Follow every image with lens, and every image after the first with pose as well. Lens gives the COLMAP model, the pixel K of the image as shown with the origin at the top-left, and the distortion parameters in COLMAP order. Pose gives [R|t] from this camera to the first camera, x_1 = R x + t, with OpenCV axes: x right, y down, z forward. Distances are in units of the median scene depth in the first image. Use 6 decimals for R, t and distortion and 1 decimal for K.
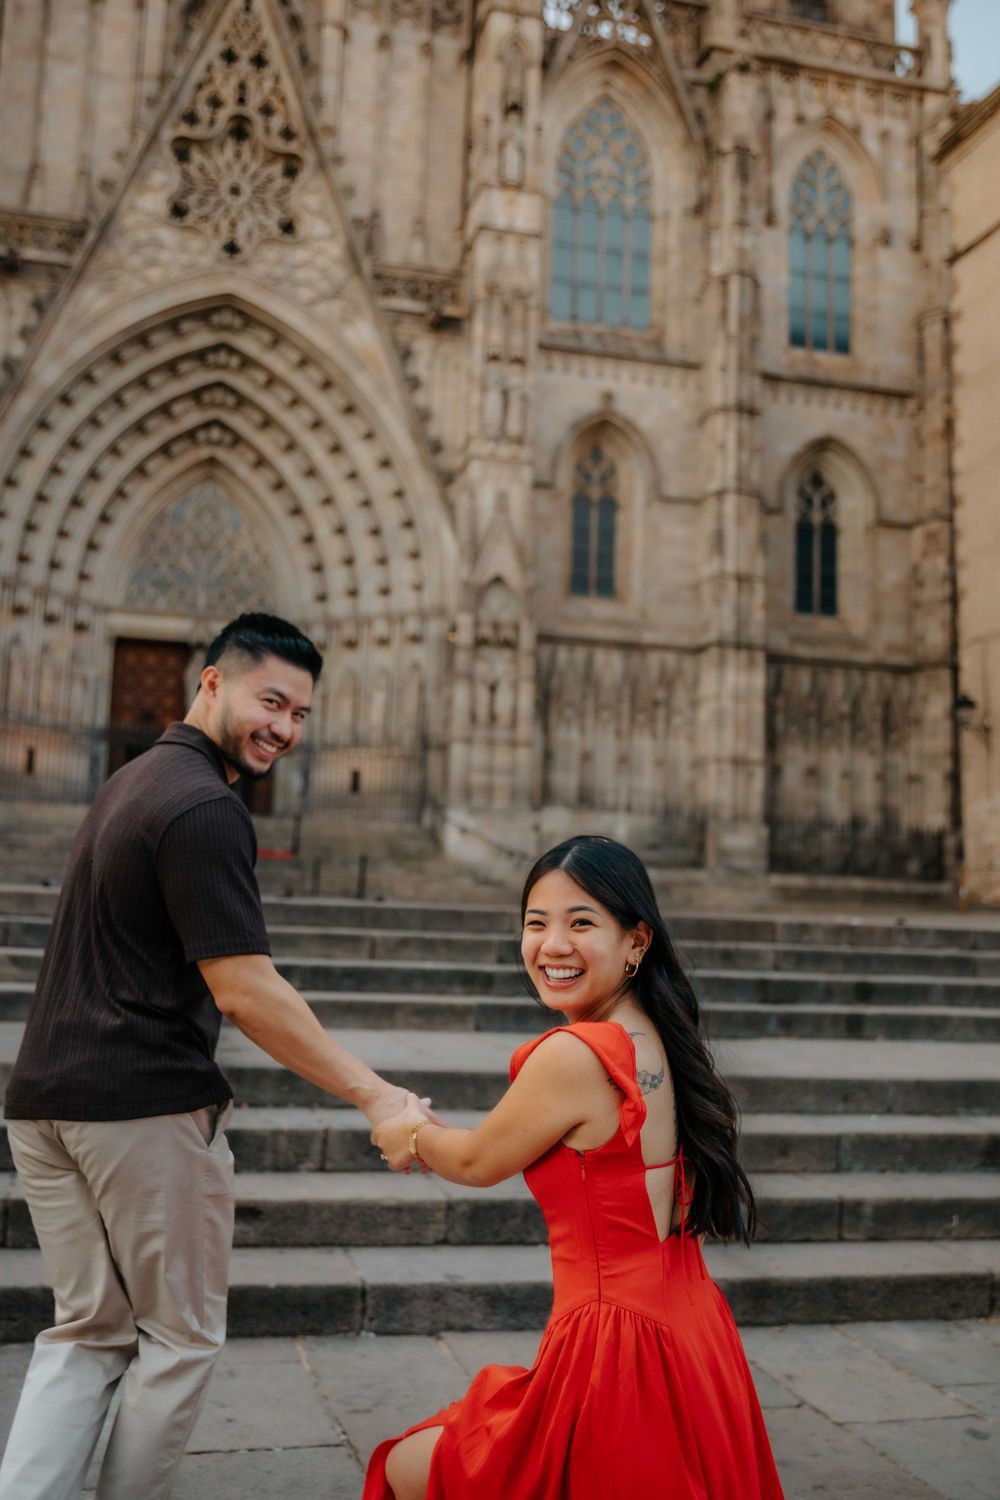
lens RADIAL K [[1562.6, 0, 516.0], [0, 1562.6, 750.9], [0, 0, 1]] dist [0.007068, 0.000000]
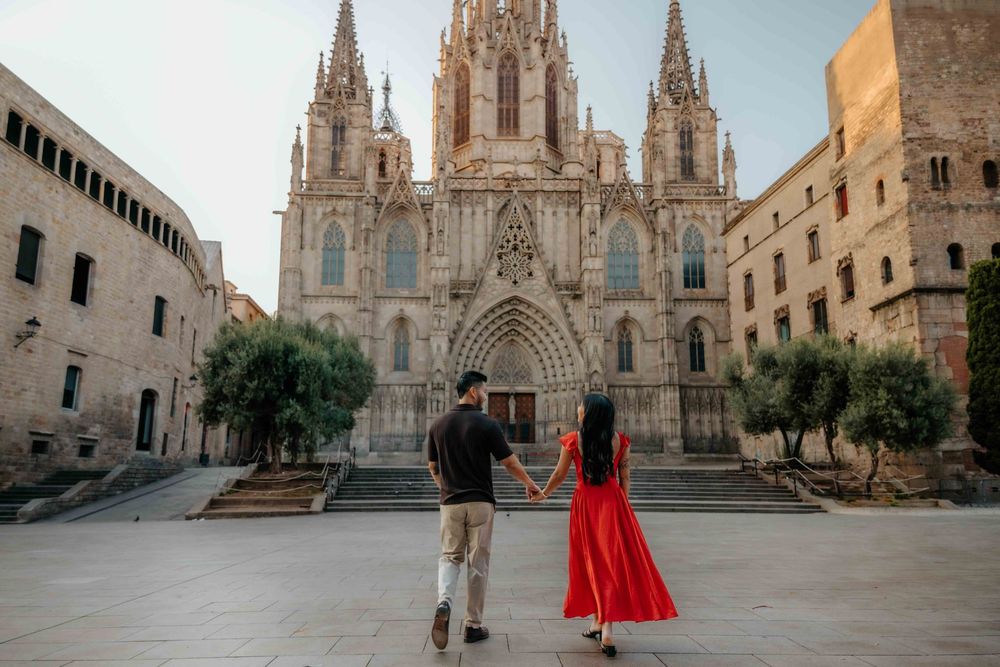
lens RADIAL K [[737.1, 0, 509.1], [0, 737.1, 341.8], [0, 0, 1]] dist [0.096188, 0.002215]
pose [[0.983408, -0.066314, -0.168850, 0.077447], [0.054987, 0.995966, -0.070906, -0.066359], [0.172871, 0.060445, 0.983088, -0.629372]]
